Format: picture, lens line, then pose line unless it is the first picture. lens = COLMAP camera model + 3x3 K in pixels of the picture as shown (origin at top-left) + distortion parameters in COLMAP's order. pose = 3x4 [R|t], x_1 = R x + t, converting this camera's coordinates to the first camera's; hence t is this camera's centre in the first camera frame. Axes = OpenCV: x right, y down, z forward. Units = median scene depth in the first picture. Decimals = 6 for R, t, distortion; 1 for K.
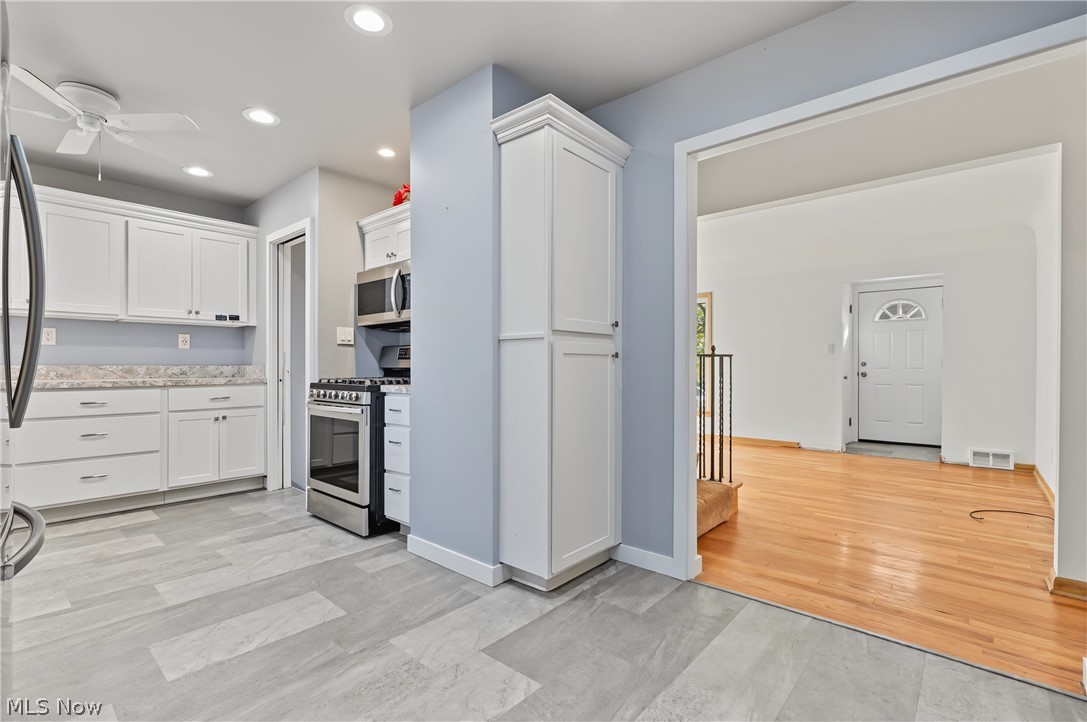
lens RADIAL K [[494.2, 0, 540.4], [0, 494.2, 365.3], [0, 0, 1]] dist [-0.003557, -0.000287]
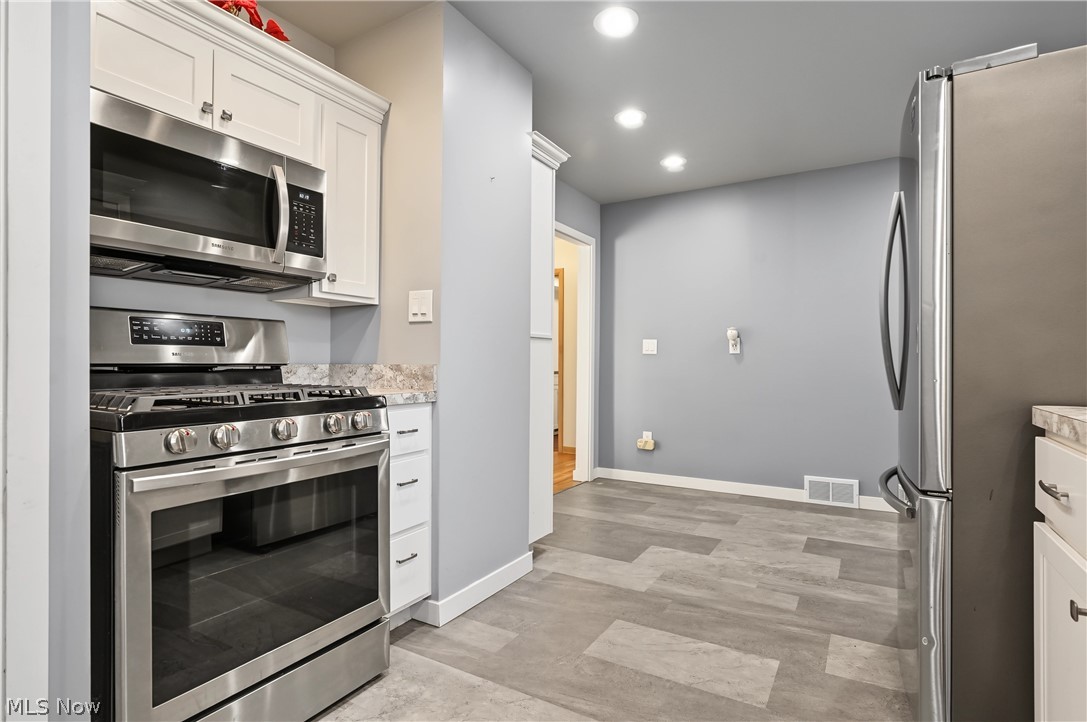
lens RADIAL K [[551.1, 0, 550.6], [0, 551.1, 360.8], [0, 0, 1]] dist [-0.003454, -0.000116]
pose [[-0.194954, -0.001212, 0.980812, -0.920802], [-0.007679, 0.999970, -0.000291, -0.000327], [-0.980782, -0.007589, -0.194957, 0.869376]]
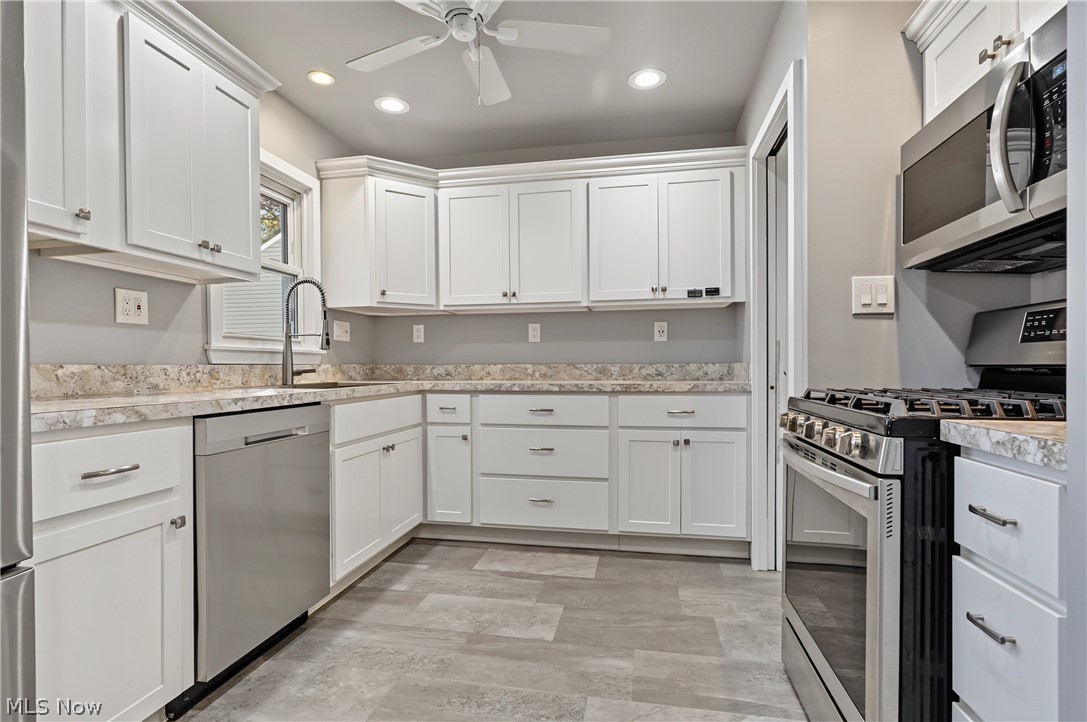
lens RADIAL K [[534.6, 0, 543.4], [0, 534.6, 371.8], [0, 0, 1]] dist [-0.007031, -0.000367]
pose [[0.508345, 0.005224, -0.861138, -0.149399], [0.007018, 0.999923, 0.010209, 0.003925], [0.861125, -0.011233, 0.508269, 0.571563]]
